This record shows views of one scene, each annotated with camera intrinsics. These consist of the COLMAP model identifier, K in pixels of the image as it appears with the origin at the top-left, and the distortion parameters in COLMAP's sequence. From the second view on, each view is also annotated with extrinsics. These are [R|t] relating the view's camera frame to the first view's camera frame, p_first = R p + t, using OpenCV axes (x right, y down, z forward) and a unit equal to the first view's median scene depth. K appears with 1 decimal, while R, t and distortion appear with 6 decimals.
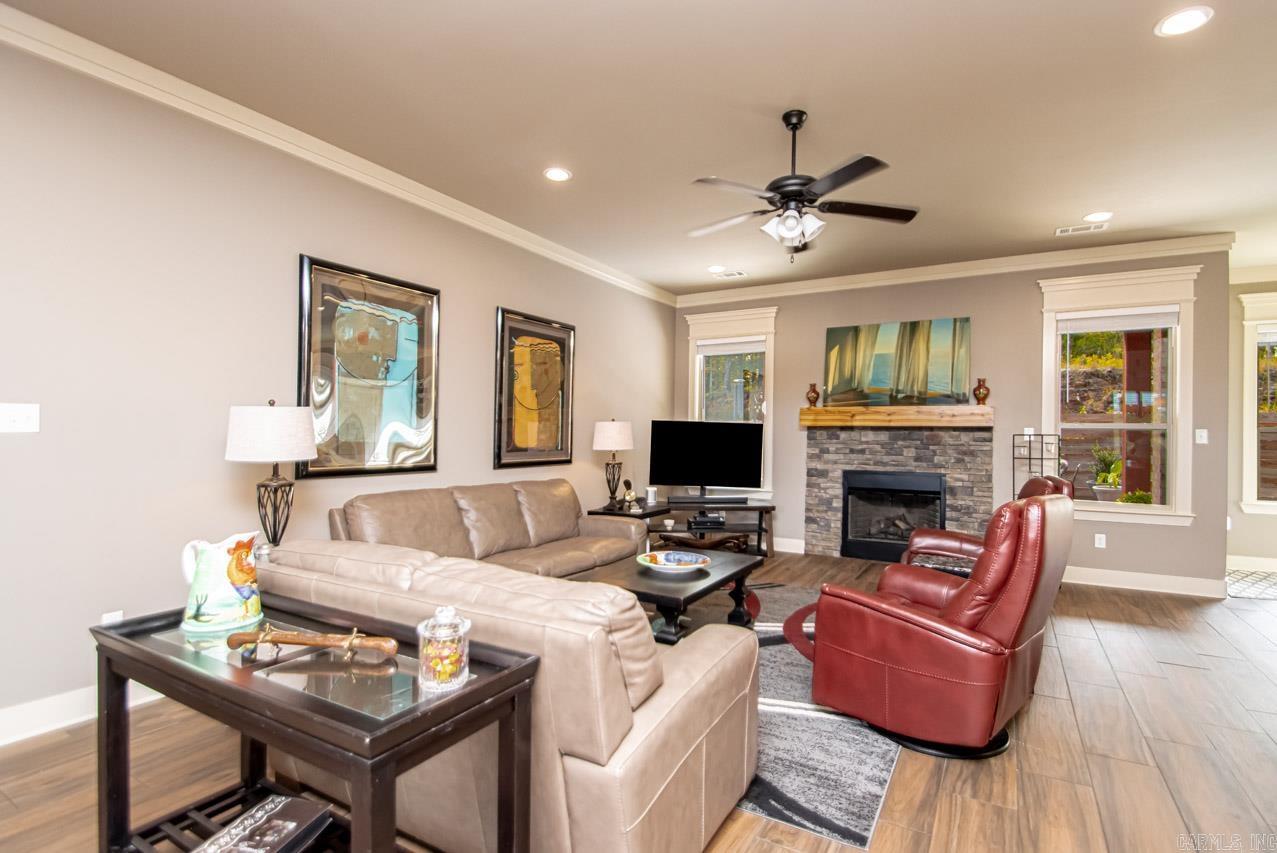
lens RADIAL K [[601.6, 0, 654.7], [0, 601.6, 430.1], [0, 0, 1]] dist [0.003280, -0.011833]
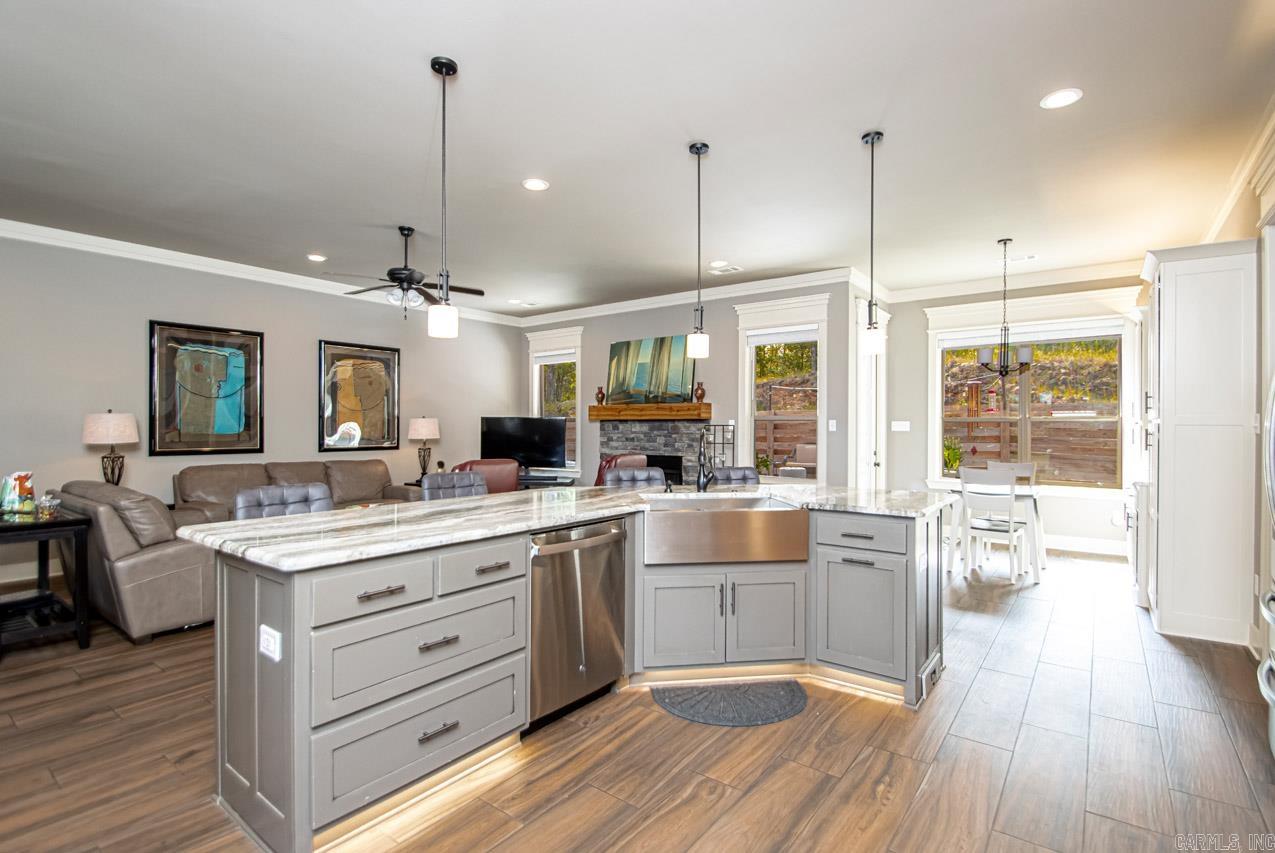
lens RADIAL K [[600.7, 0, 653.7], [0, 600.7, 430.1], [0, 0, 1]] dist [0.003280, -0.011833]
pose [[0.993362, -0.007999, -0.114752, 0.569153], [0.009160, 0.999912, 0.009592, 0.004059], [0.114665, -0.010579, 0.993348, -0.280784]]
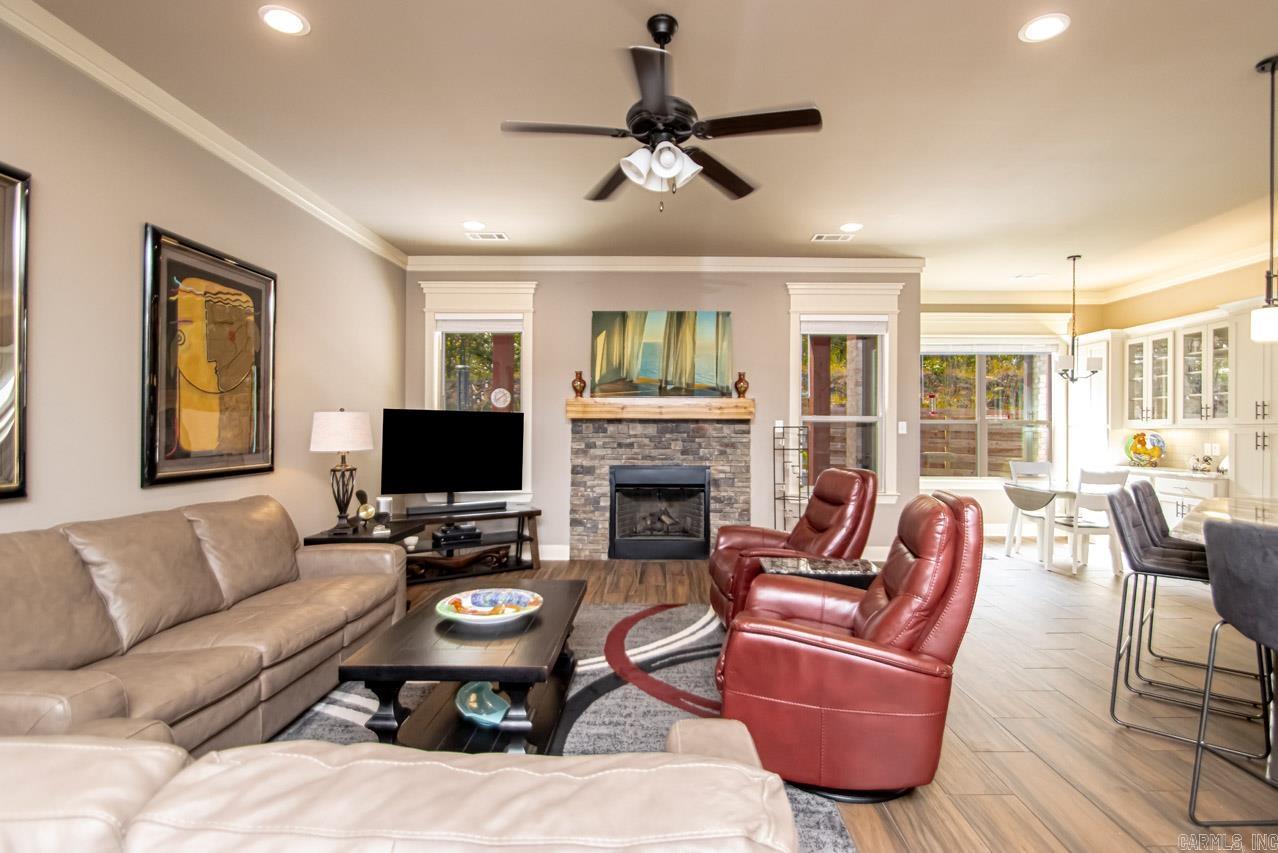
lens RADIAL K [[602.1, 0, 655.2], [0, 602.1, 430.1], [0, 0, 1]] dist [0.003280, -0.011833]
pose [[0.869771, -0.008203, 0.493387, -0.091821], [0.002148, 0.999915, 0.012837, -0.000628], [-0.493450, -0.010105, 0.869715, 0.170180]]
